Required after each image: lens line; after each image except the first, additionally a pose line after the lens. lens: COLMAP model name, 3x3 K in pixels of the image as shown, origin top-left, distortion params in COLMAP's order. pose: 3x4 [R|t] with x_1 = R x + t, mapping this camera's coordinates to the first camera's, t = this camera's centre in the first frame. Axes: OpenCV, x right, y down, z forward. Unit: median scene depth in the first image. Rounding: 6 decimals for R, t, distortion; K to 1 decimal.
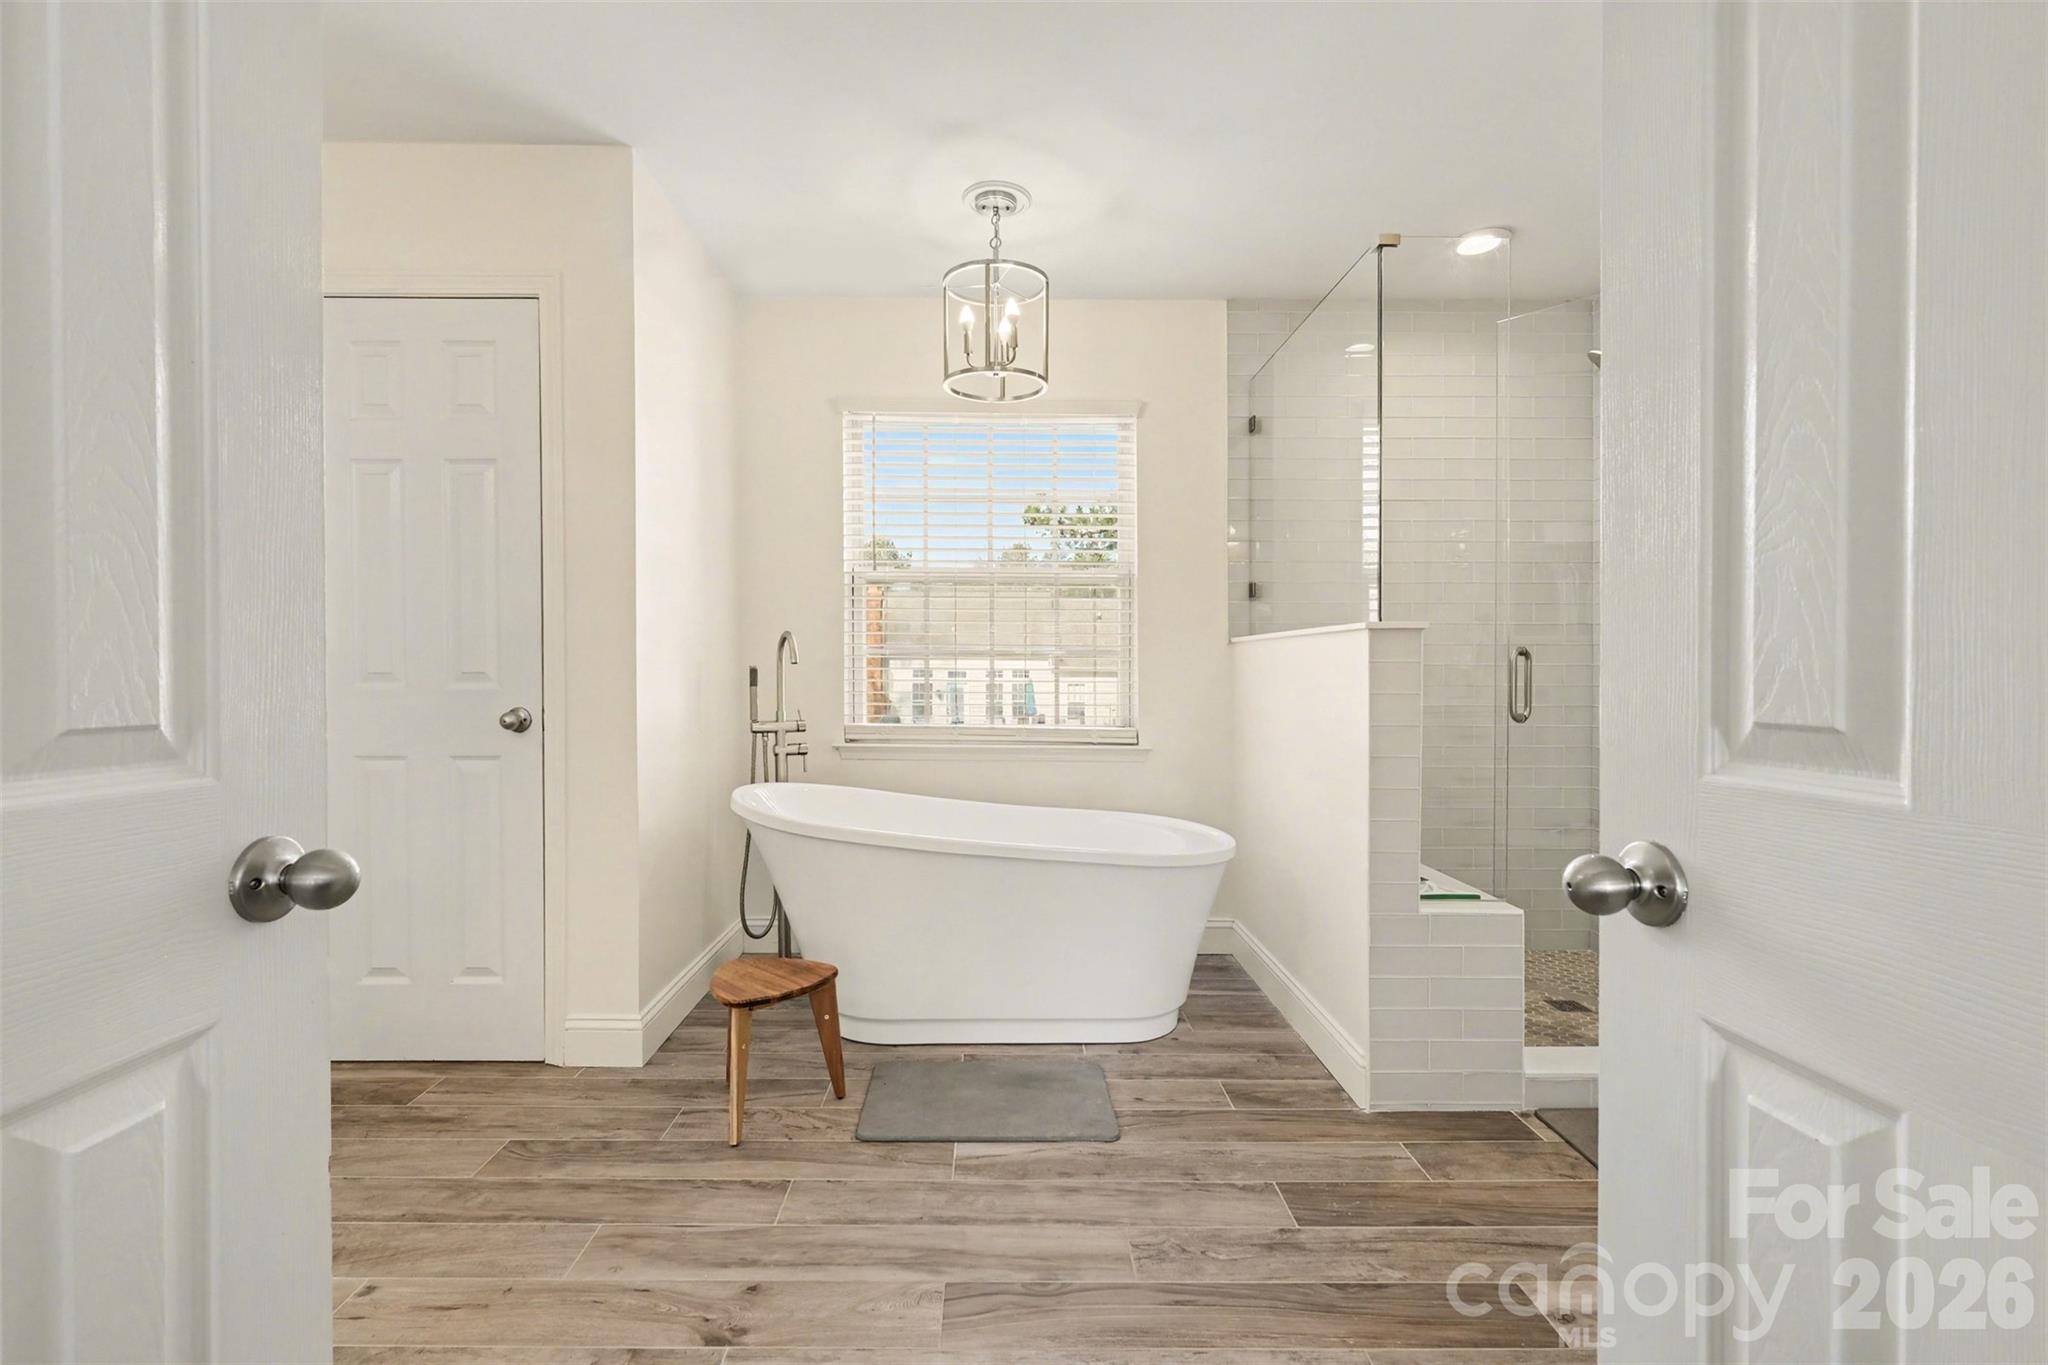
lens RADIAL K [[885.5, 0, 1001.3], [0, 885.5, 674.0], [0, 0, 1]] dist [-0.001124, -0.000133]
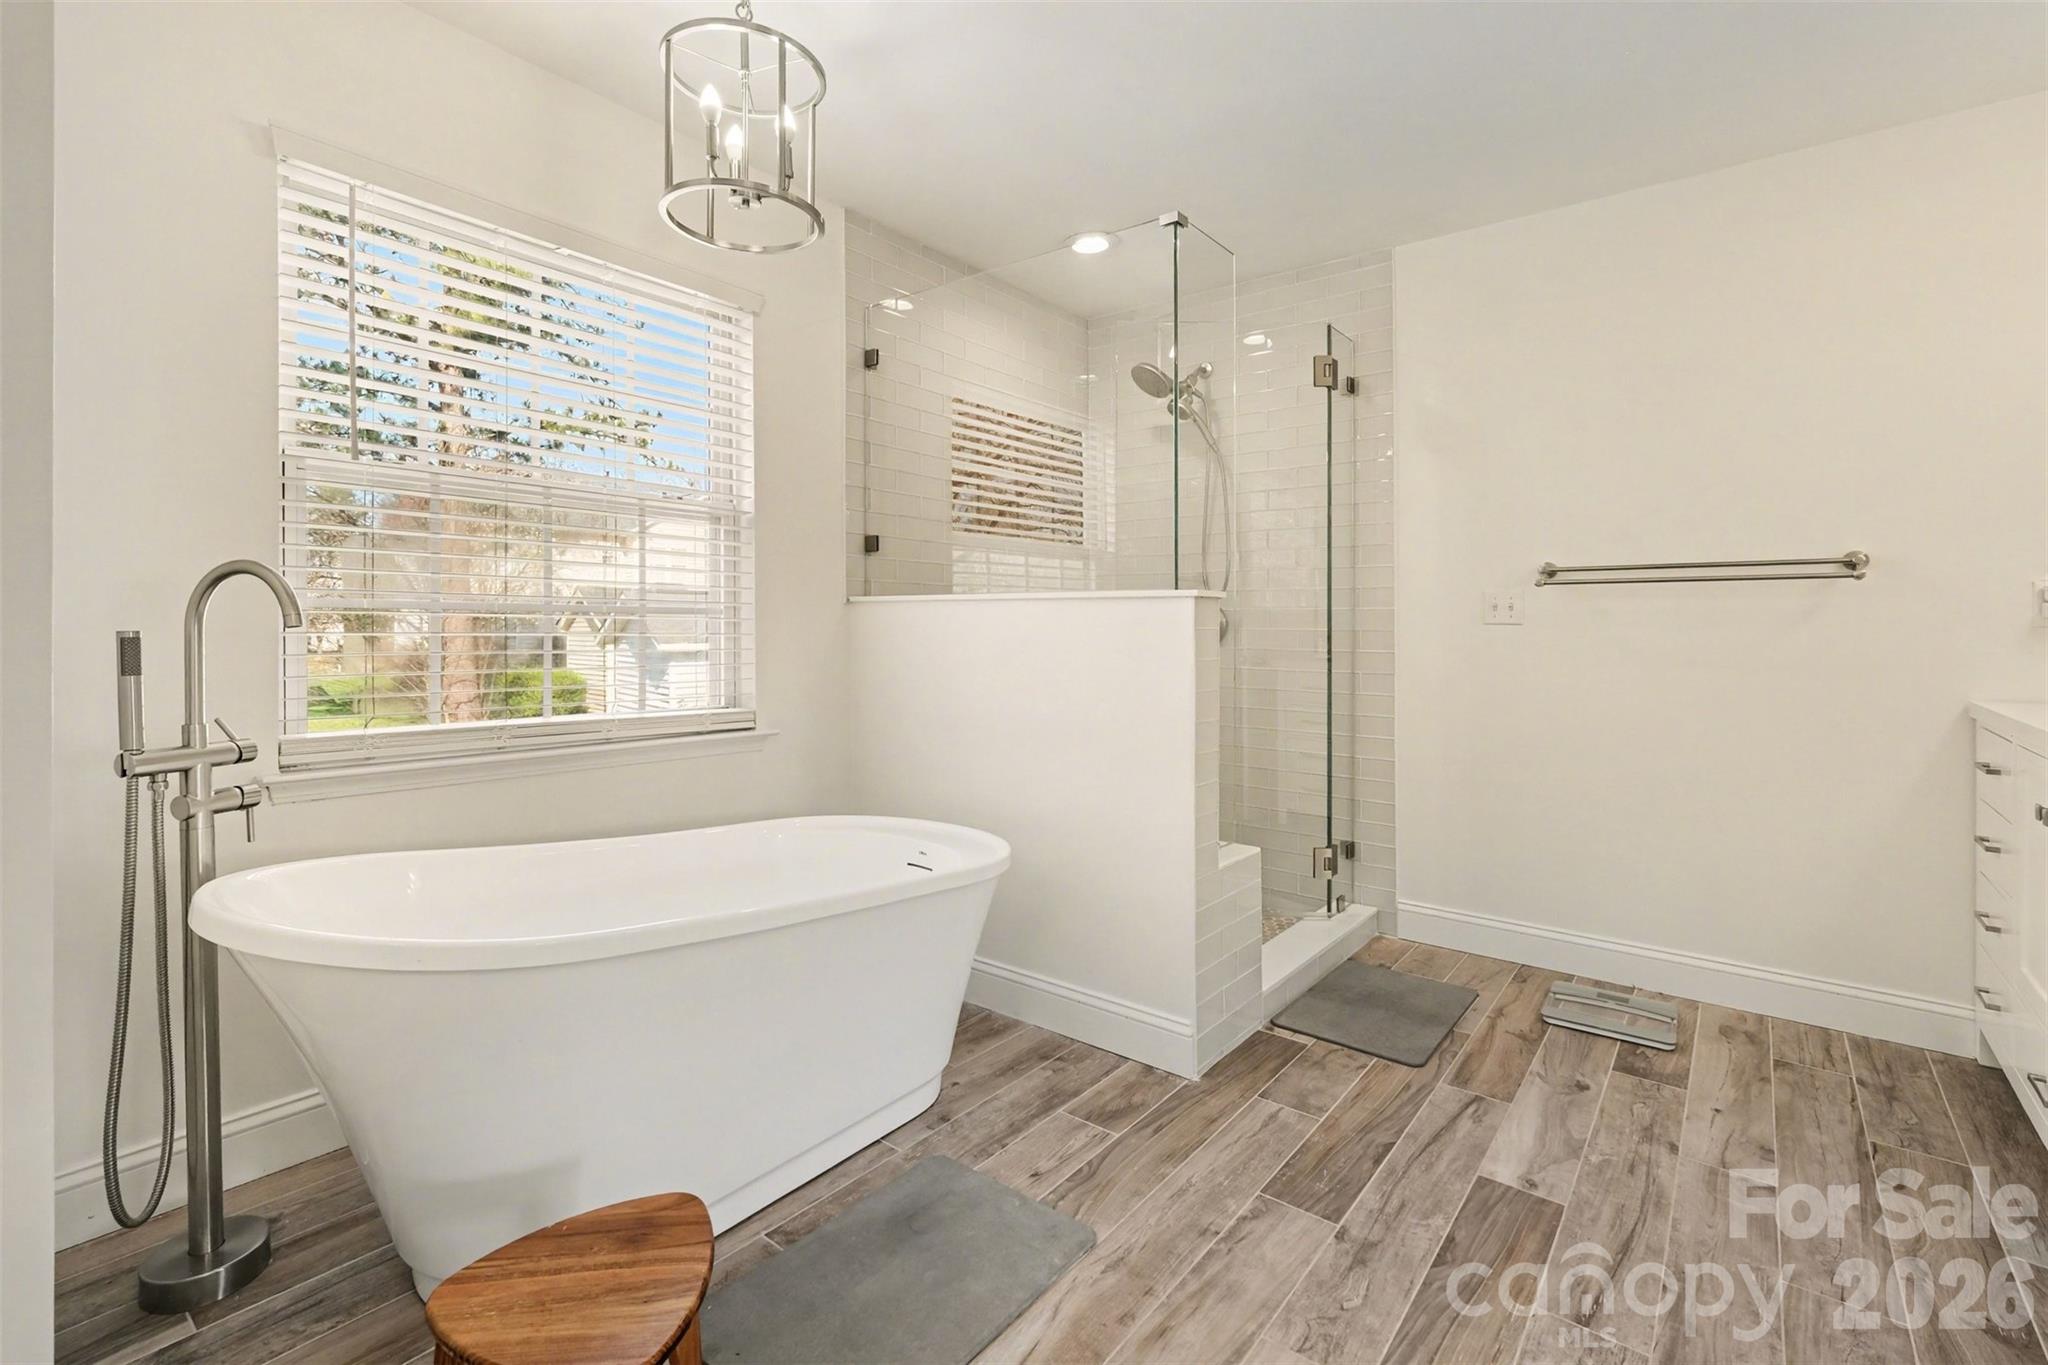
lens RADIAL K [[896.7, 0, 976.4], [0, 896.7, 617.1], [0, 0, 1]] dist [-0.003096, -0.000488]
pose [[0.638579, 0.008412, 0.769511, -0.509281], [-0.001181, 0.999950, -0.009951, -0.018355], [-0.769556, 0.005446, 0.638556, 0.518857]]
